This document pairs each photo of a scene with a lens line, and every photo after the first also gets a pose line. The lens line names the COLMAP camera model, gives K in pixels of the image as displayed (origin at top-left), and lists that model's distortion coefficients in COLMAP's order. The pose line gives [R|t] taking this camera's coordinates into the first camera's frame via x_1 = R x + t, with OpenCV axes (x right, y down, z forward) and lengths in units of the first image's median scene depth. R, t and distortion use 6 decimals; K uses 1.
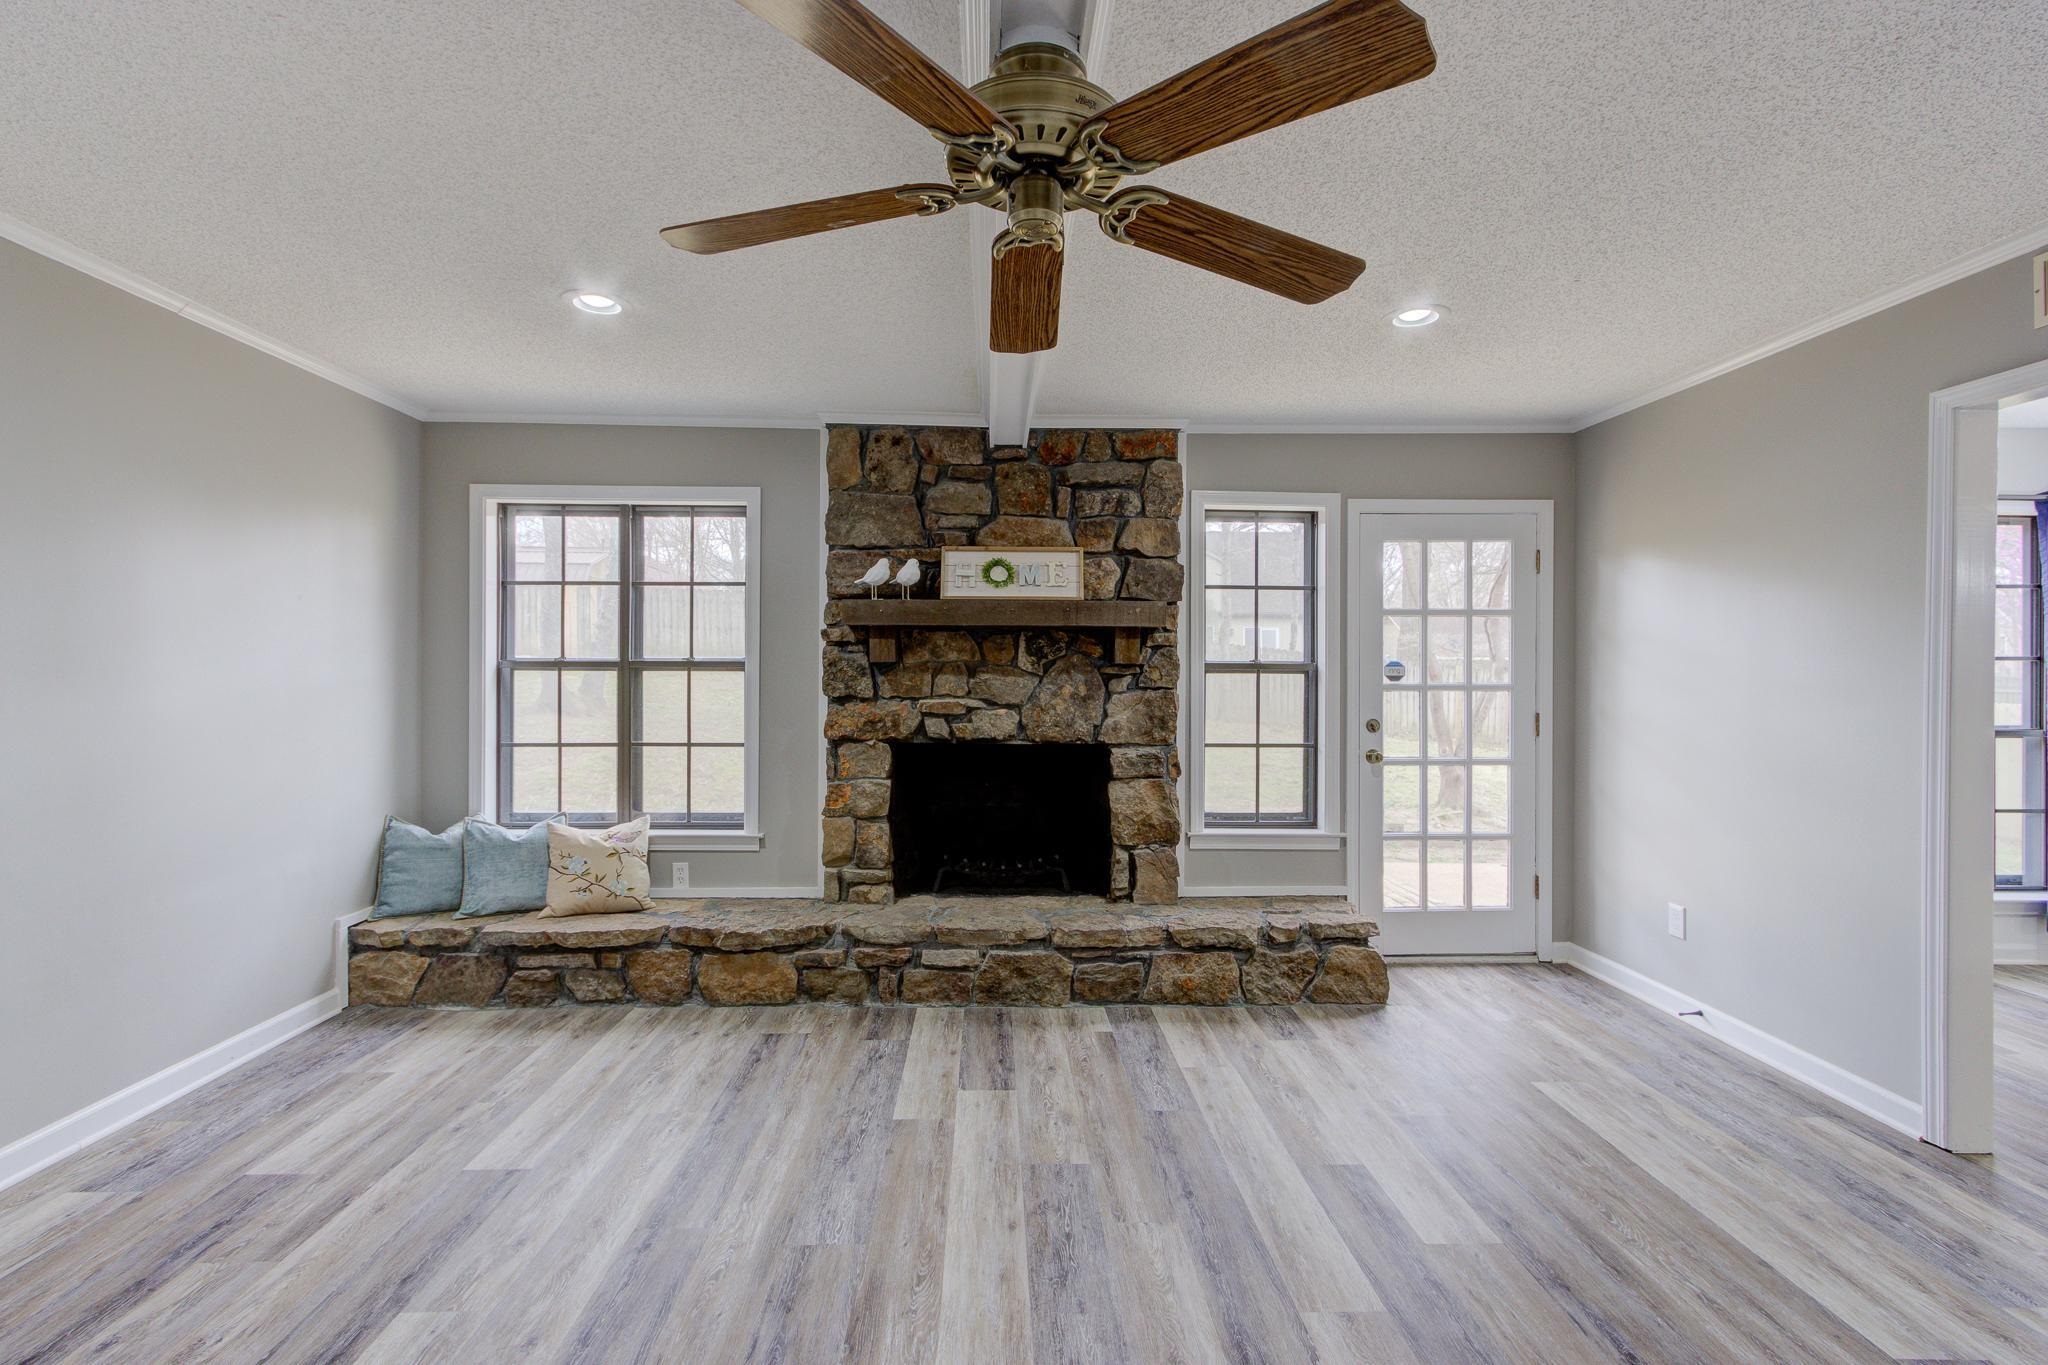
lens RADIAL K [[941.9, 0, 1014.7], [0, 941.9, 675.8], [0, 0, 1]] dist [0.001771, 0.004283]
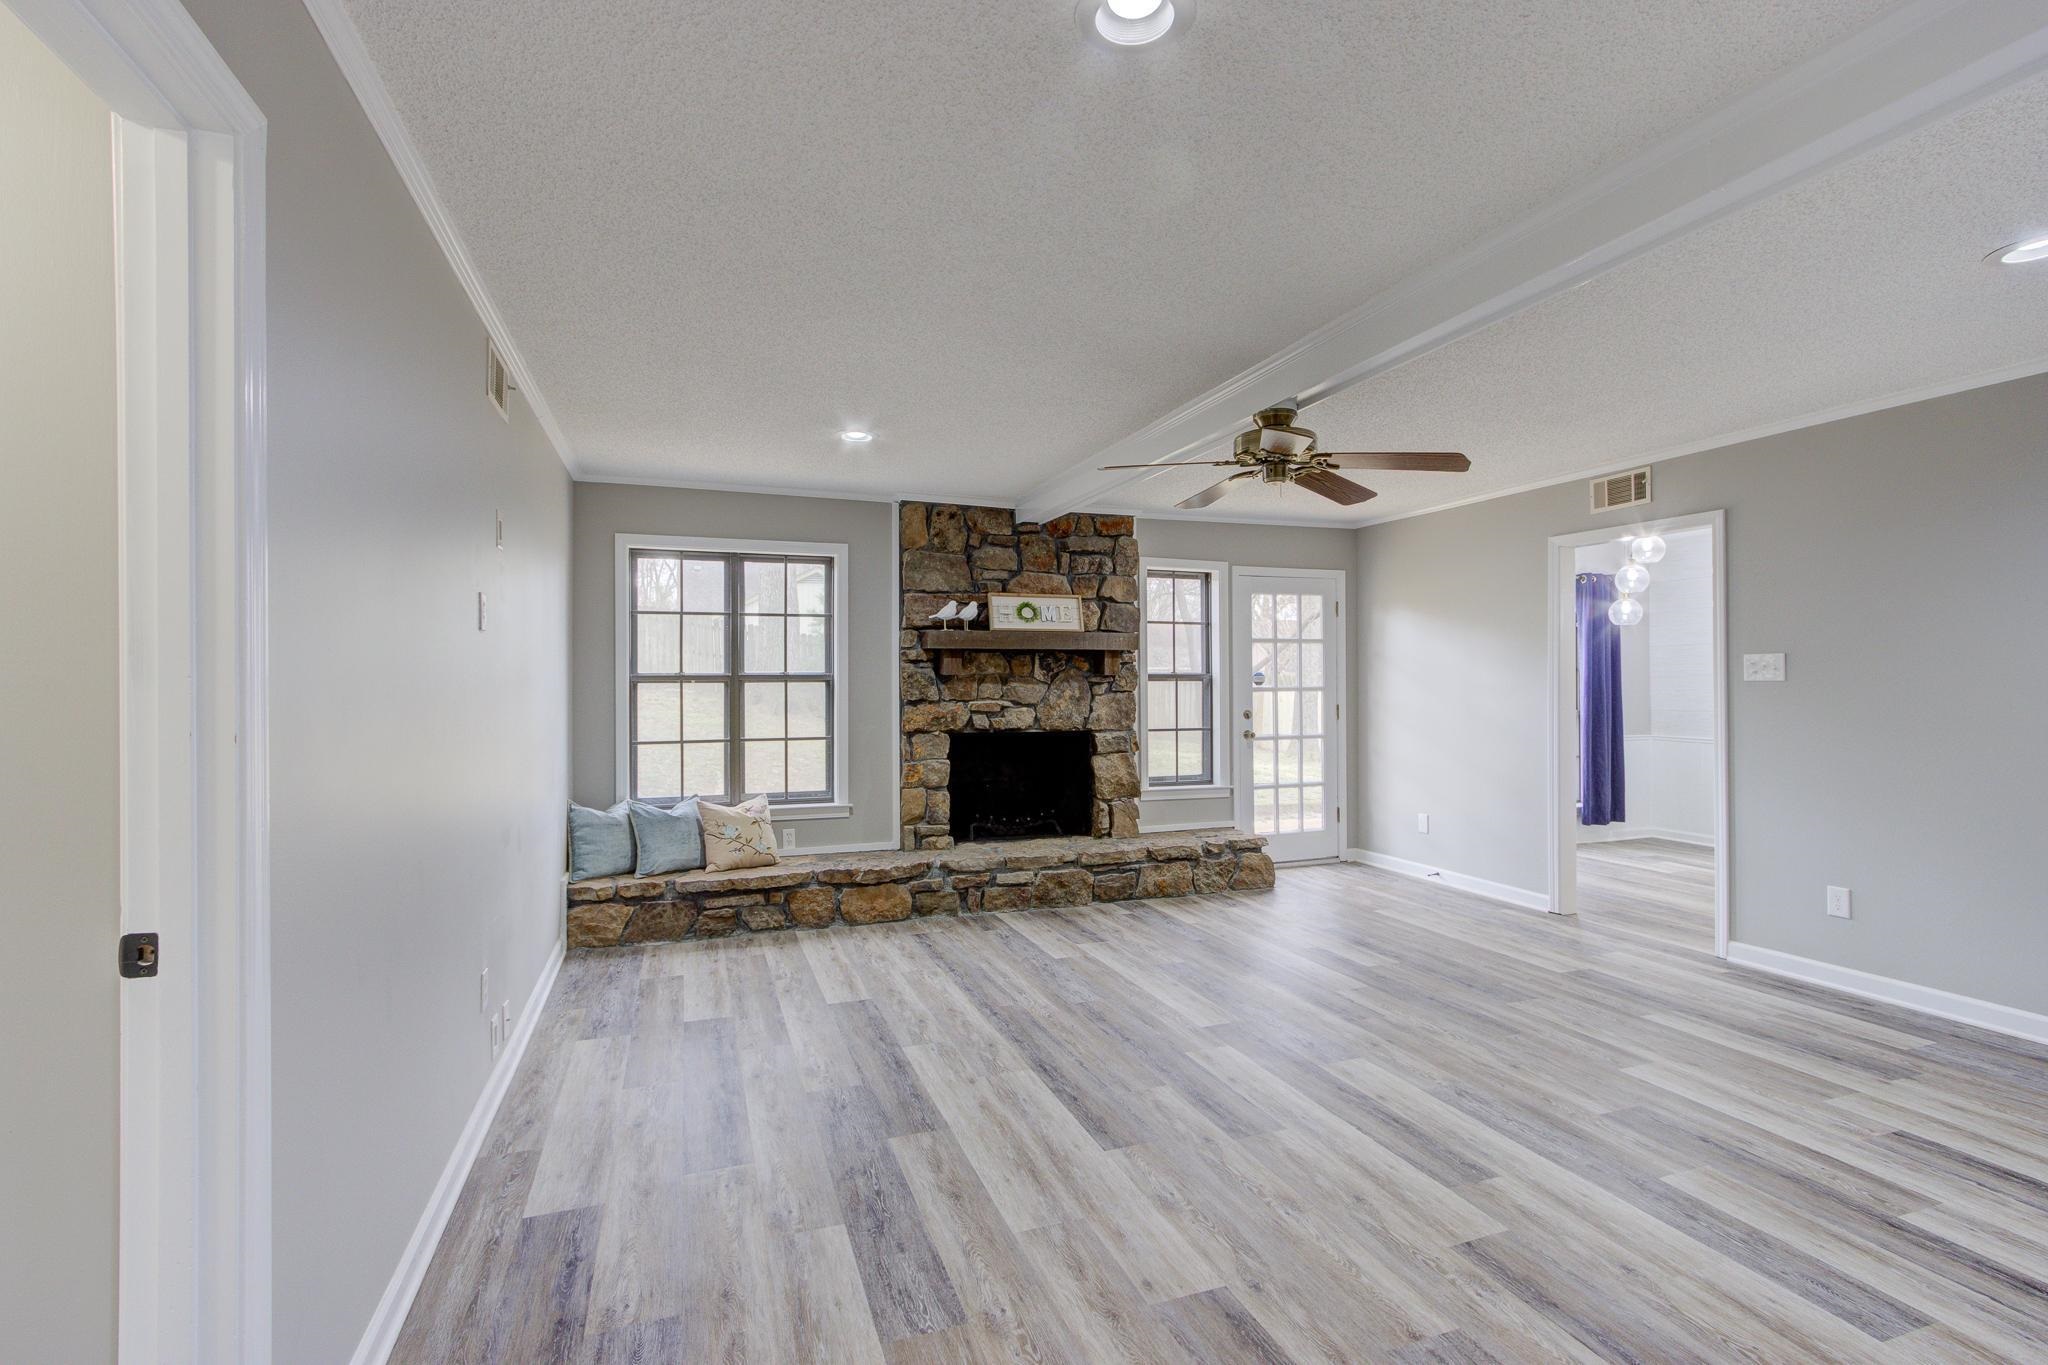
lens RADIAL K [[935.0, 0, 1024.0], [0, 935.0, 682.5], [0, 0, 1]] dist [-0.000049, 0.004136]
pose [[0.949745, -0.008221, 0.312916, -0.457679], [0.009333, 0.999954, -0.002056, 0.000644], [-0.312885, 0.004873, 0.949778, -0.340978]]
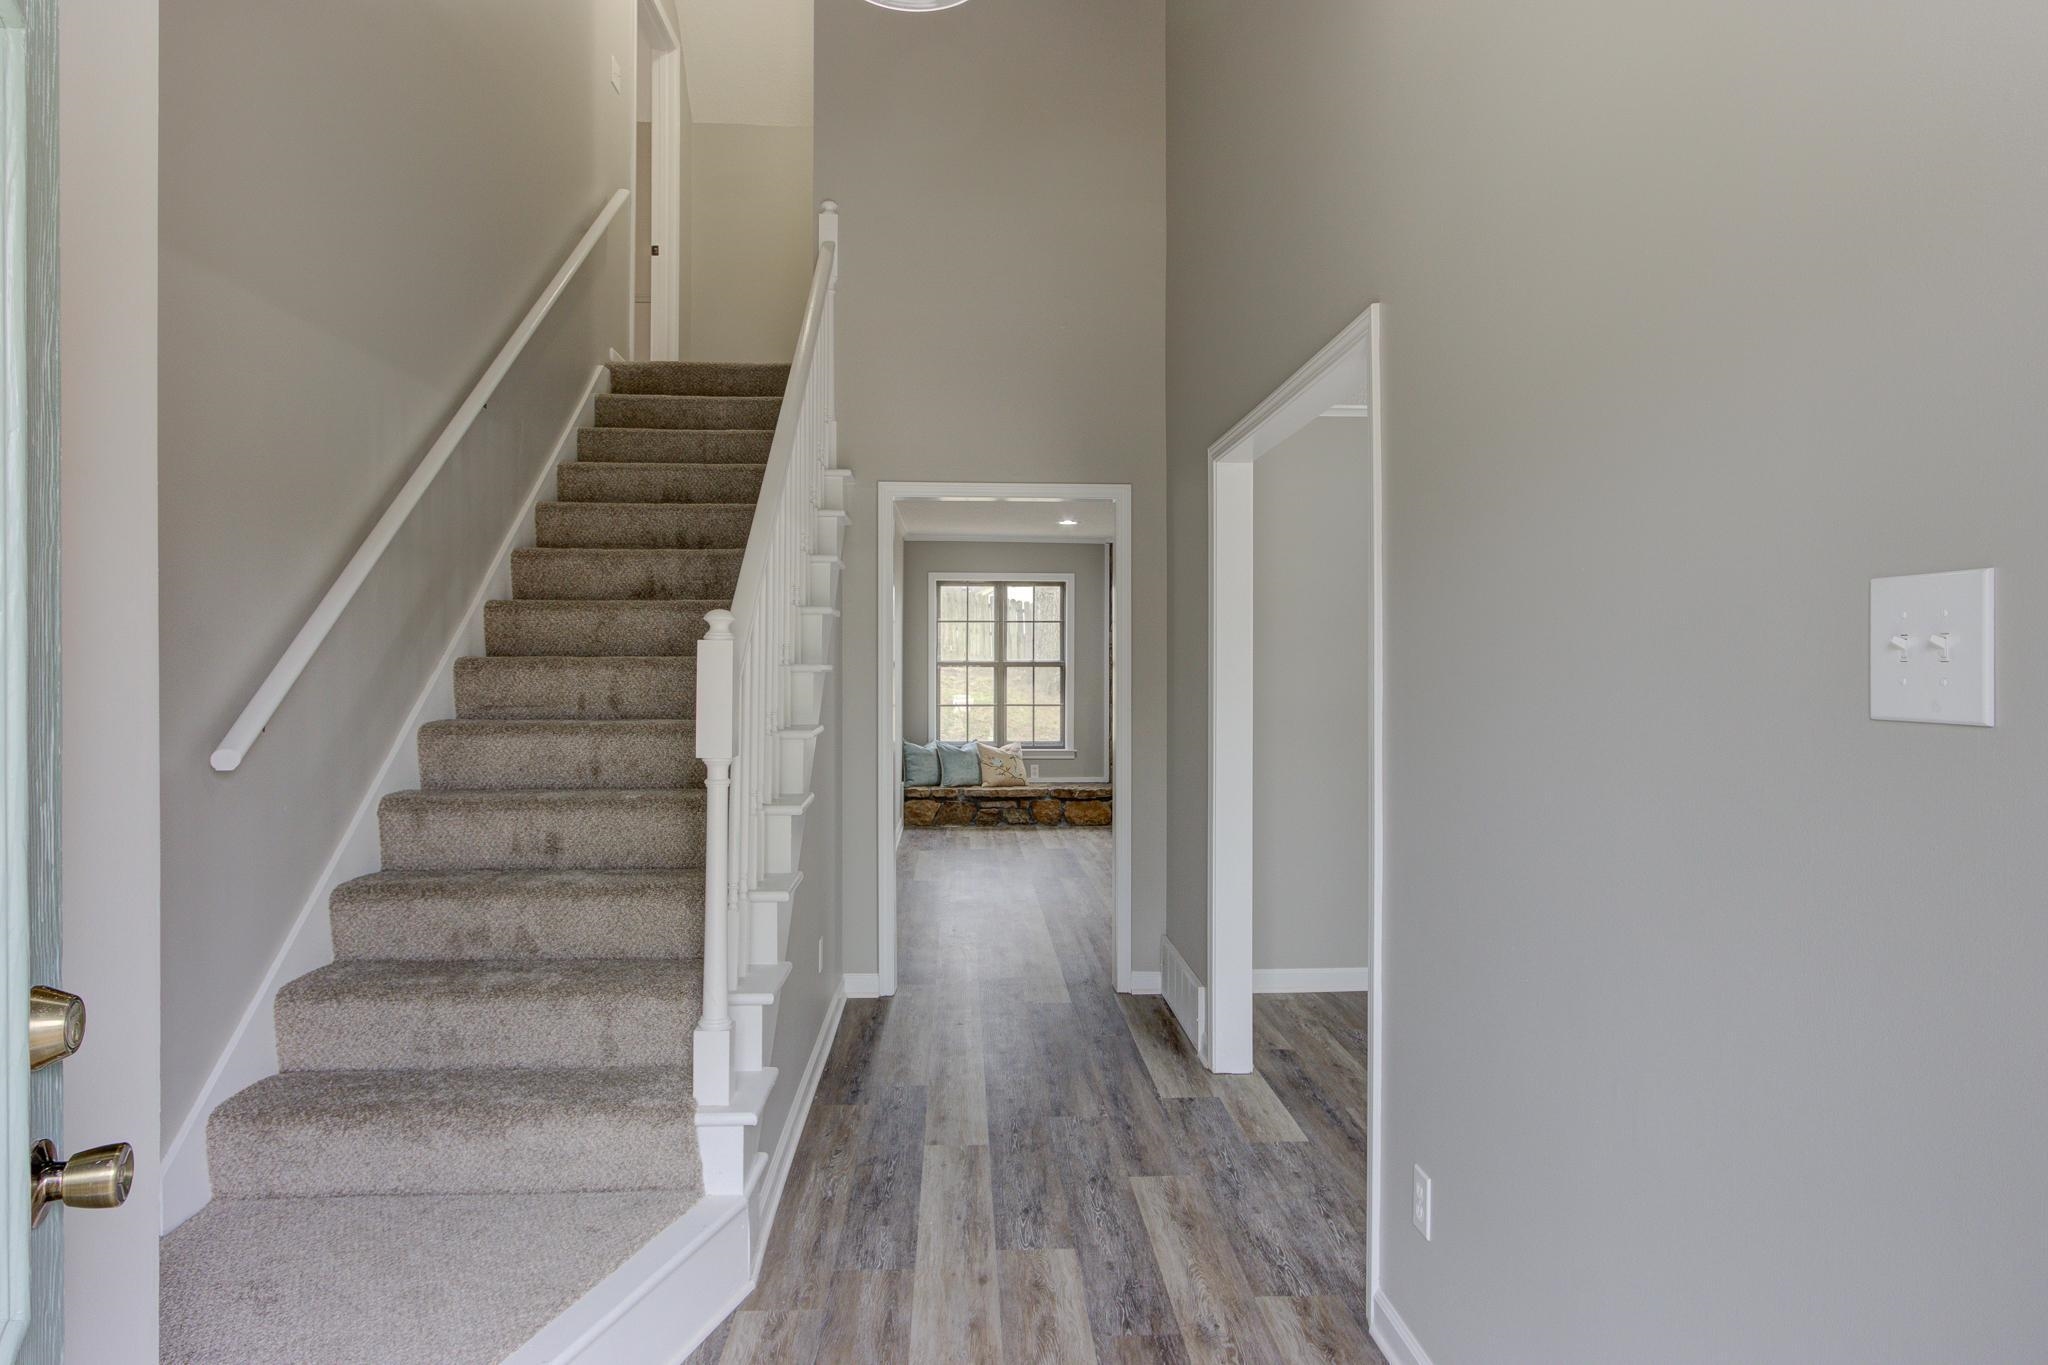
lens RADIAL K [[1257.4, 0, 1024.0], [0, 1257.4, 682.5], [0, 0, 1]] dist [0.041620, -0.000054]
pose [[0.999816, -0.004694, 0.018603, -0.432848], [0.004521, 0.999946, 0.009312, 0.001785], [-0.018646, -0.009226, 0.999784, -1.643124]]
